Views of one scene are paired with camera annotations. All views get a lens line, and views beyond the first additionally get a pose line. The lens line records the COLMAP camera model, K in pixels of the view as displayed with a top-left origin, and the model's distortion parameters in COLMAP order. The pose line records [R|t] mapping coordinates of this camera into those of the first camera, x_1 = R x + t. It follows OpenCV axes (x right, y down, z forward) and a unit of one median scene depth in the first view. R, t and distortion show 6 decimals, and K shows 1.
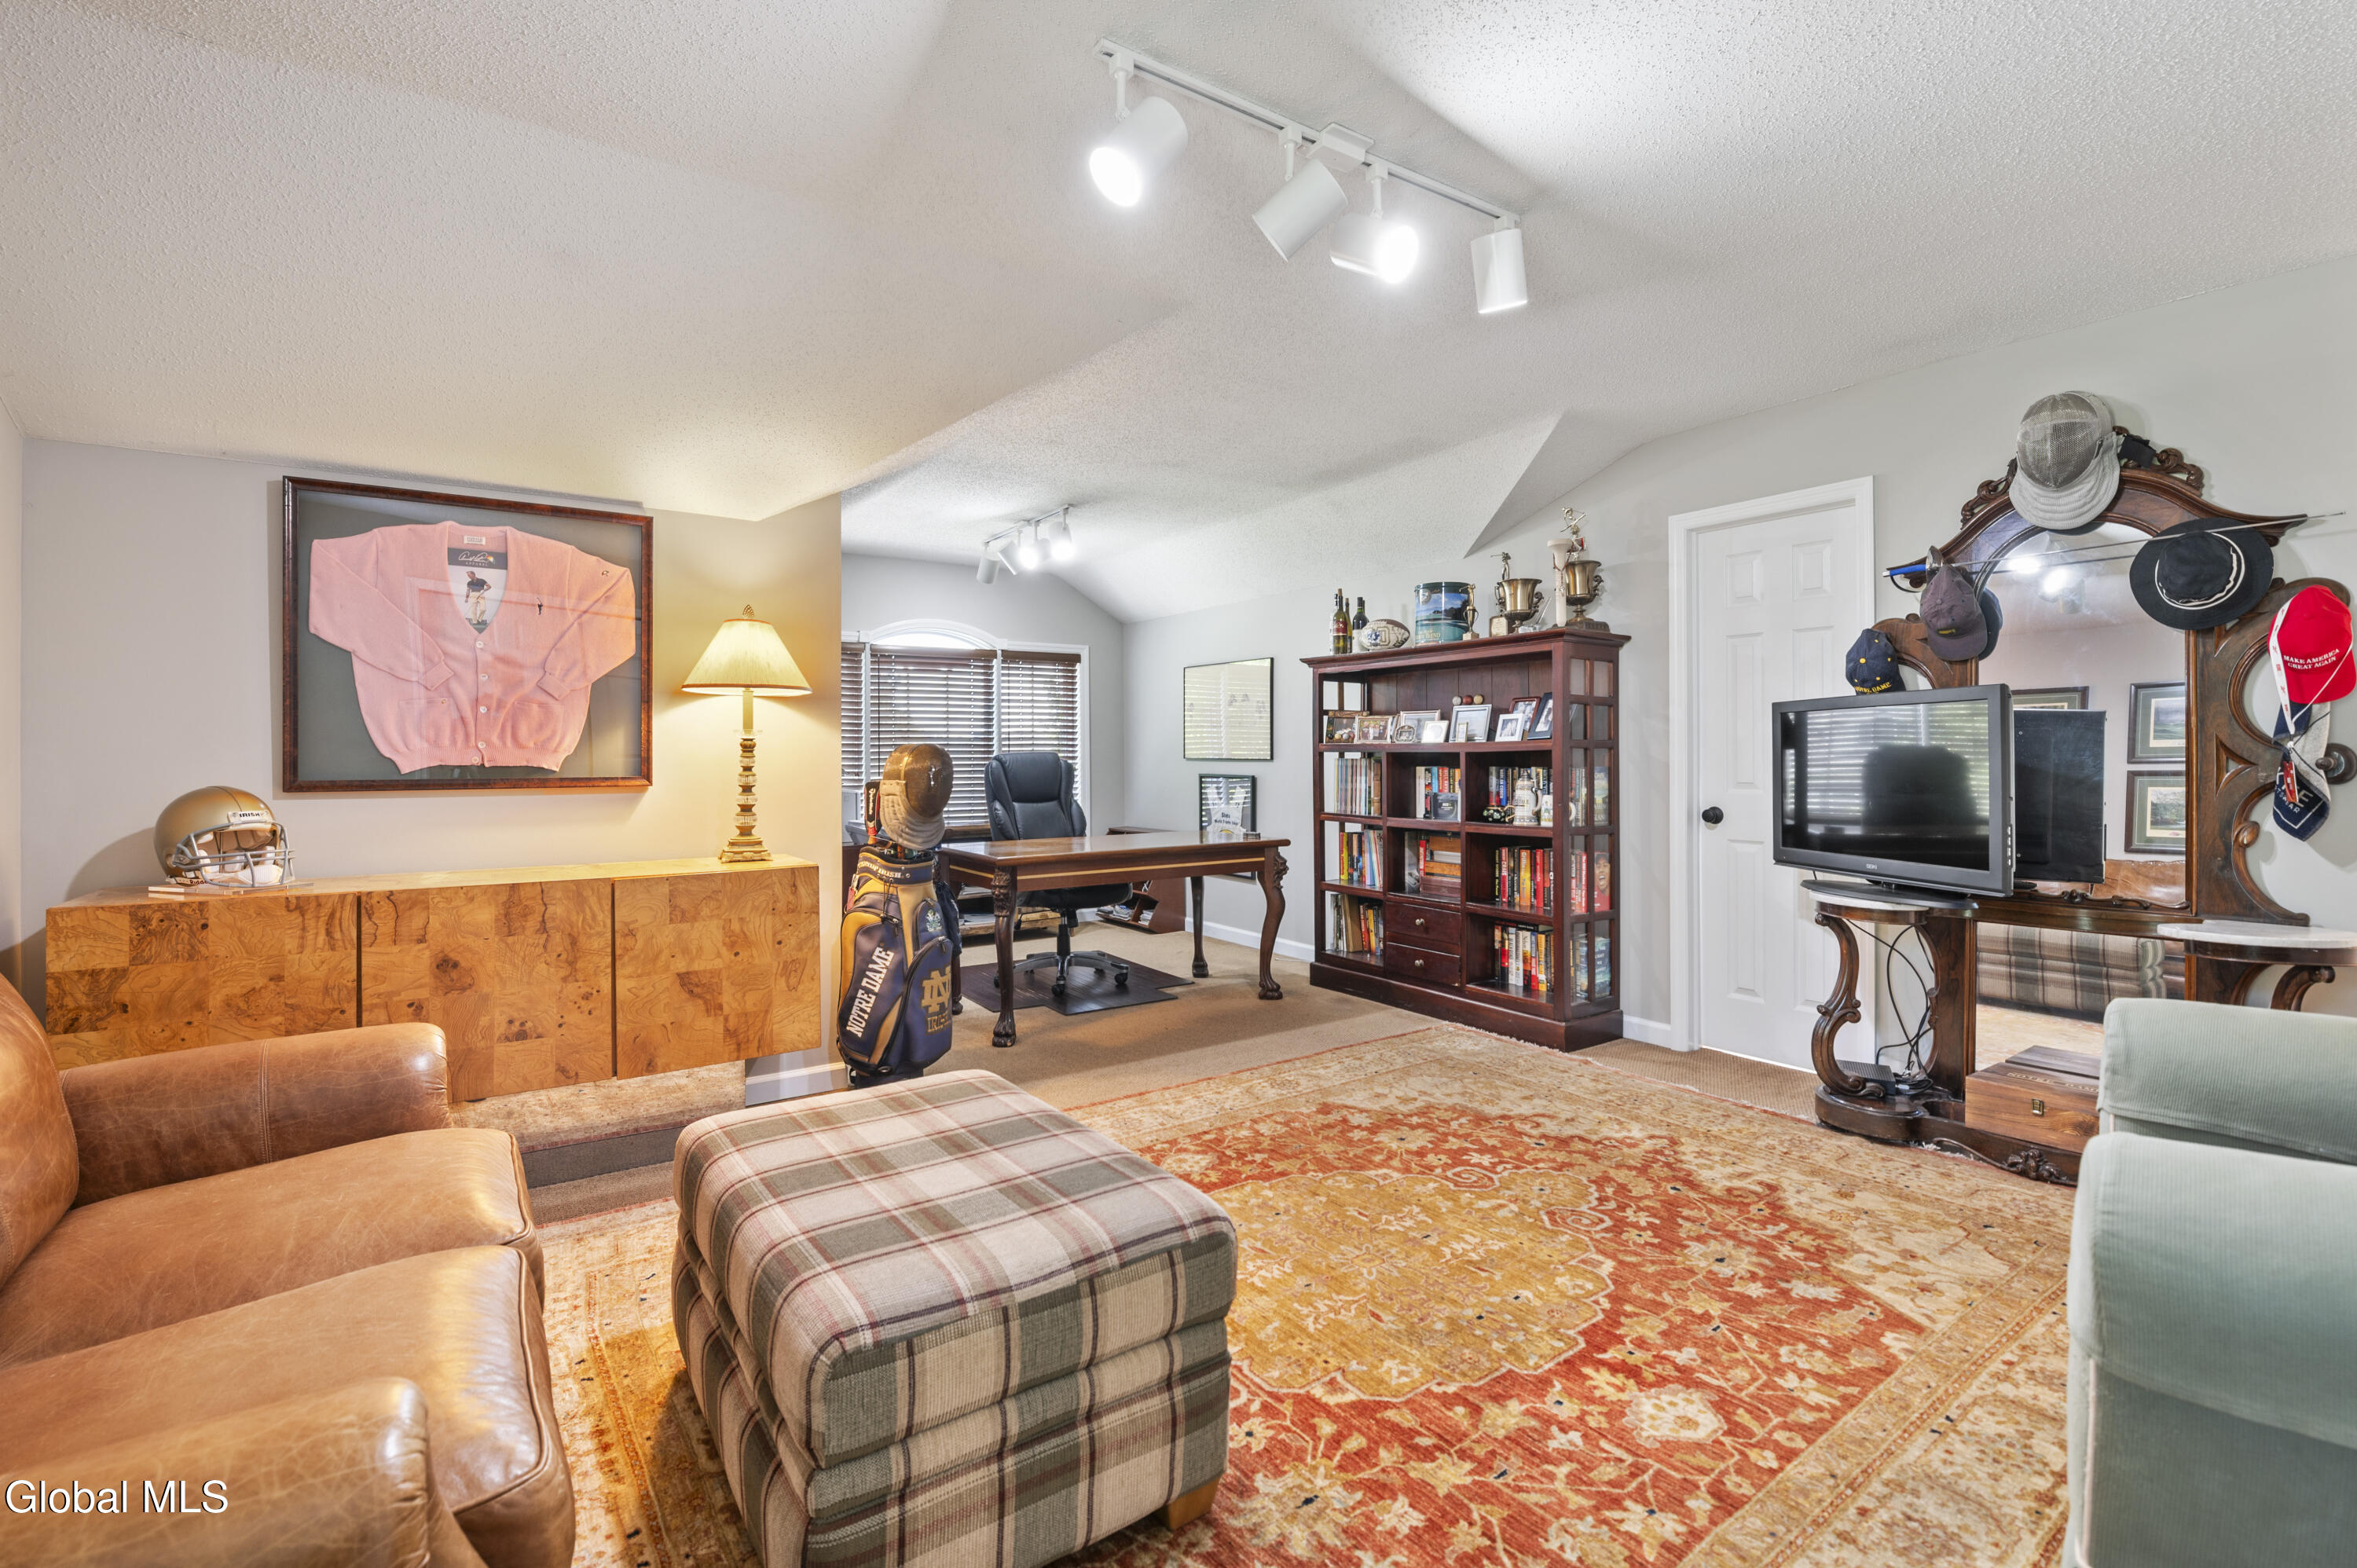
lens RADIAL K [[1074.2, 0, 1182.9], [0, 1074.2, 766.5], [0, 0, 1]] dist [-0.010553, -0.002165]
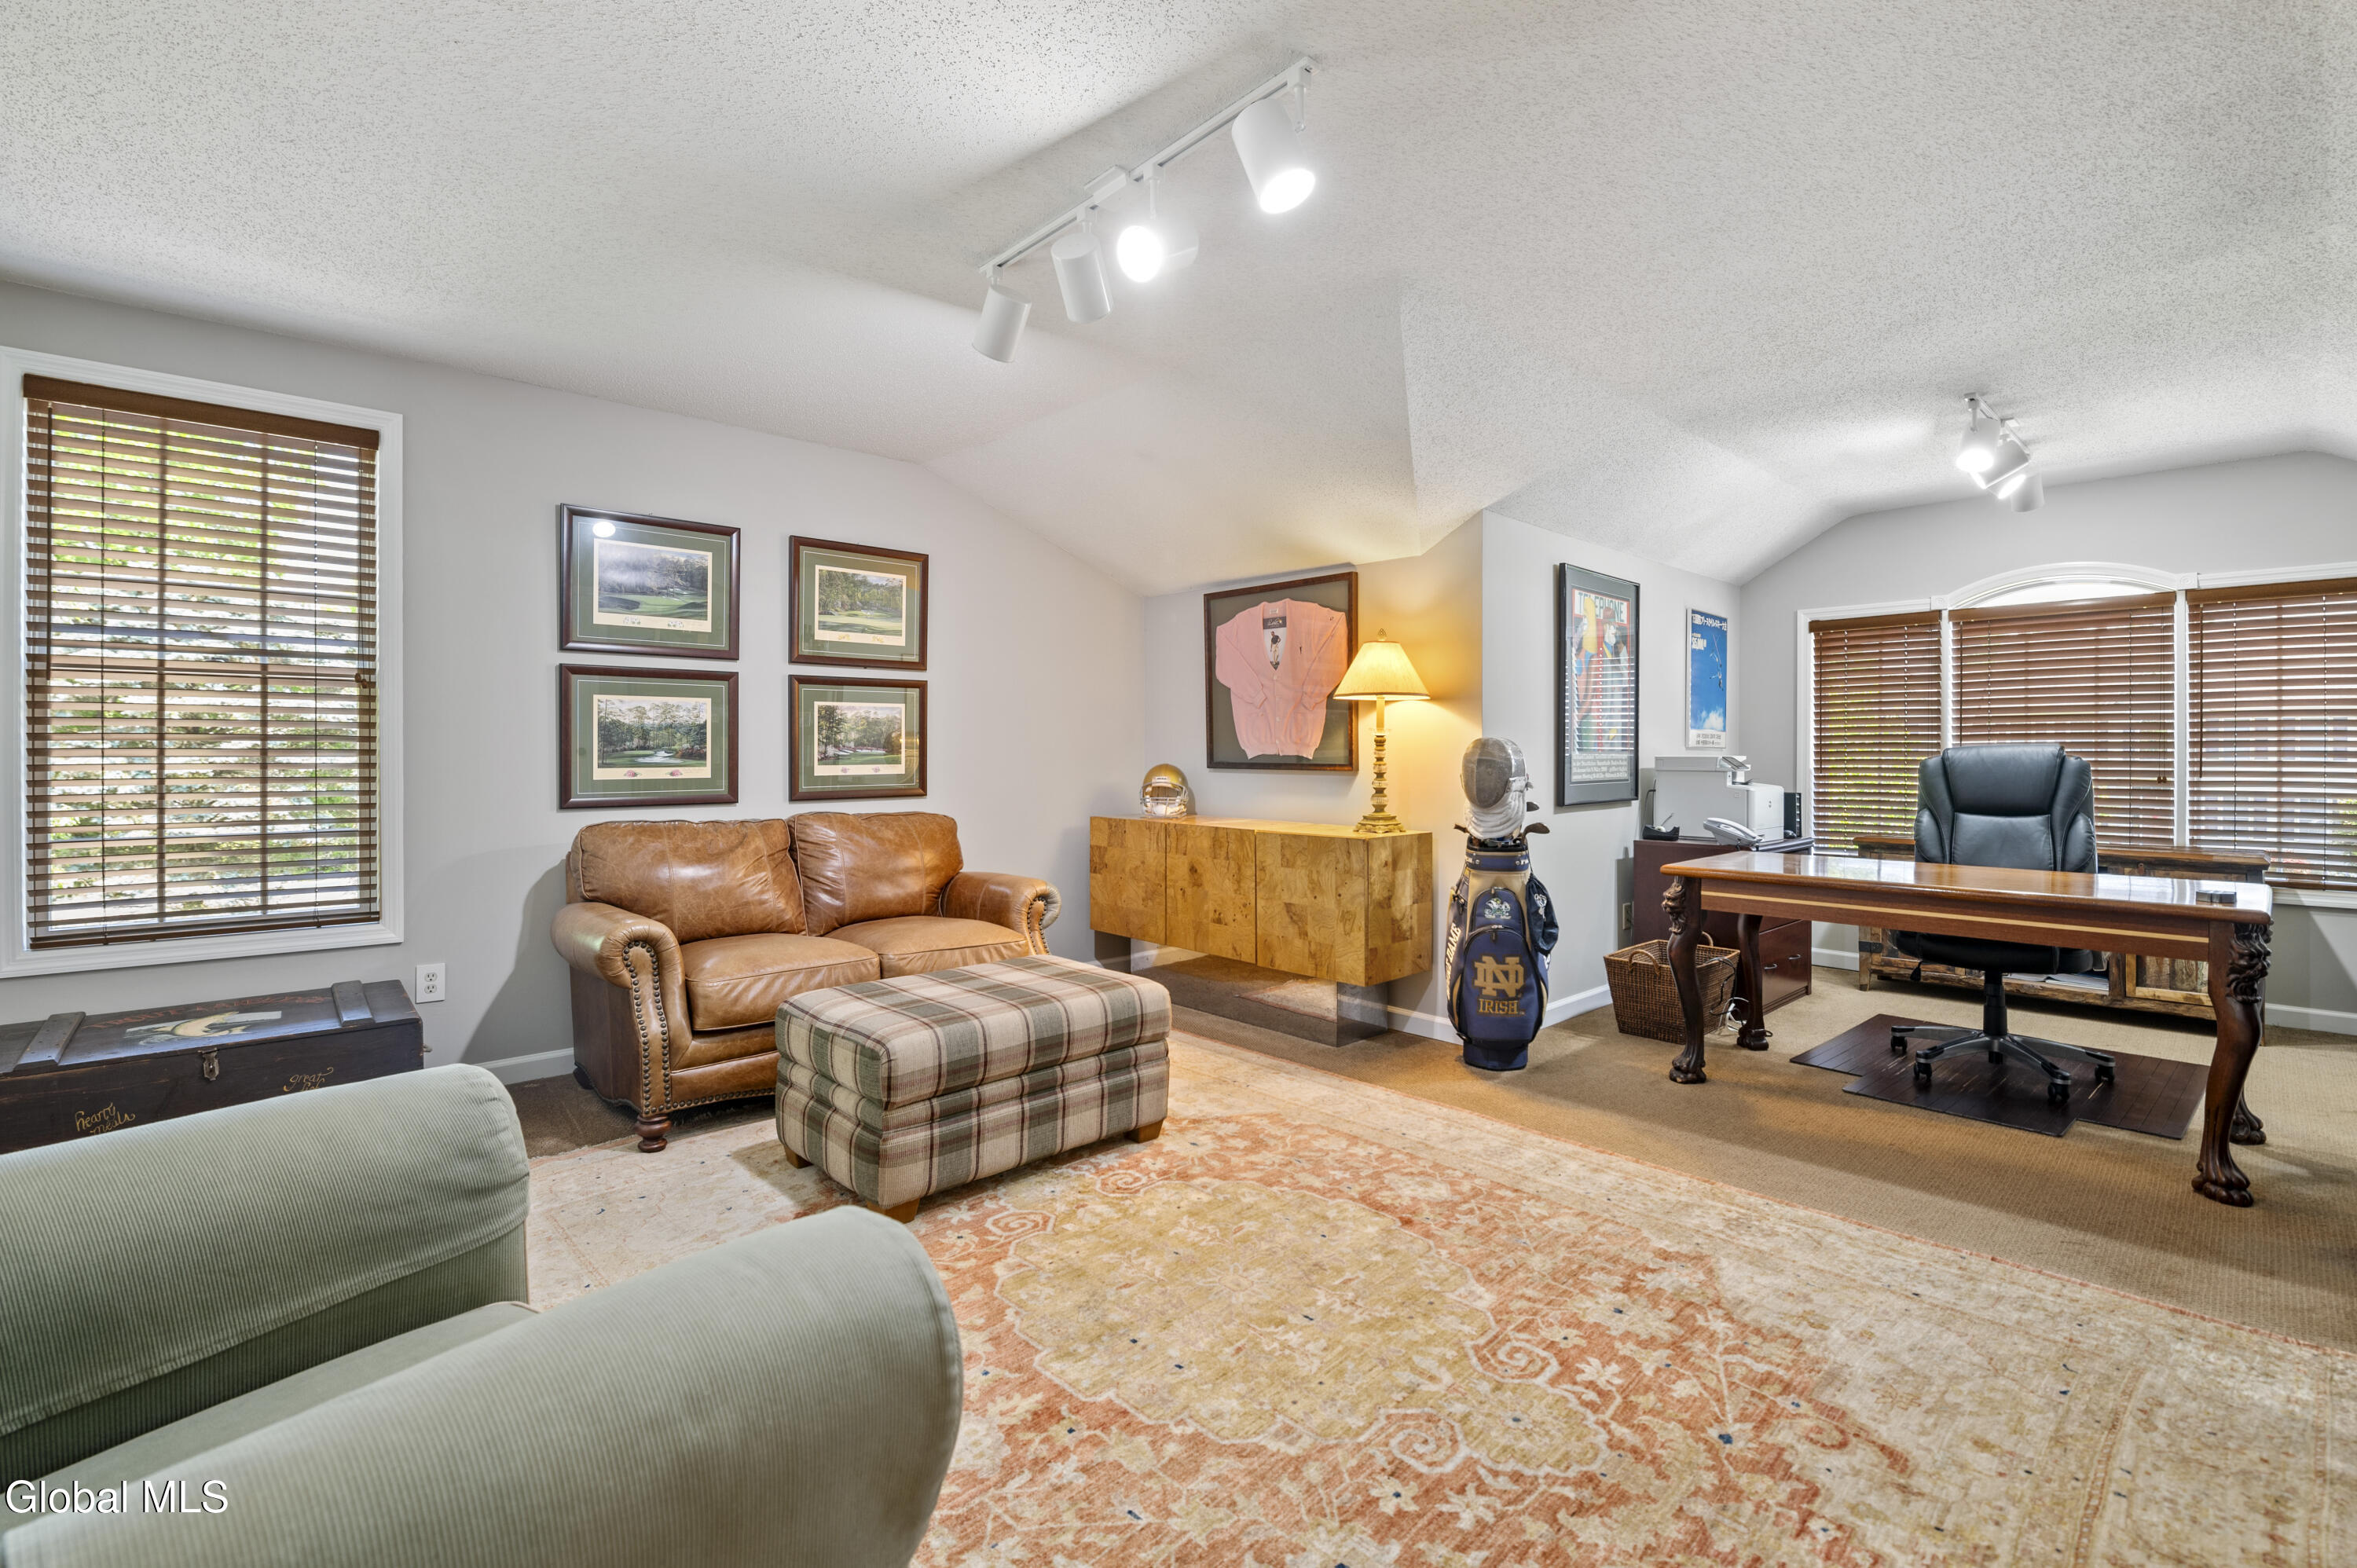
lens RADIAL K [[1074.2, 0, 1183.2], [0, 1074.2, 767.5], [0, 0, 1]] dist [-0.010553, -0.002165]
pose [[0.122604, 0.020032, -0.992253, 0.856195], [-0.011402, 0.999759, 0.018775, -0.009665], [0.992390, 0.009012, 0.122803, 0.647823]]
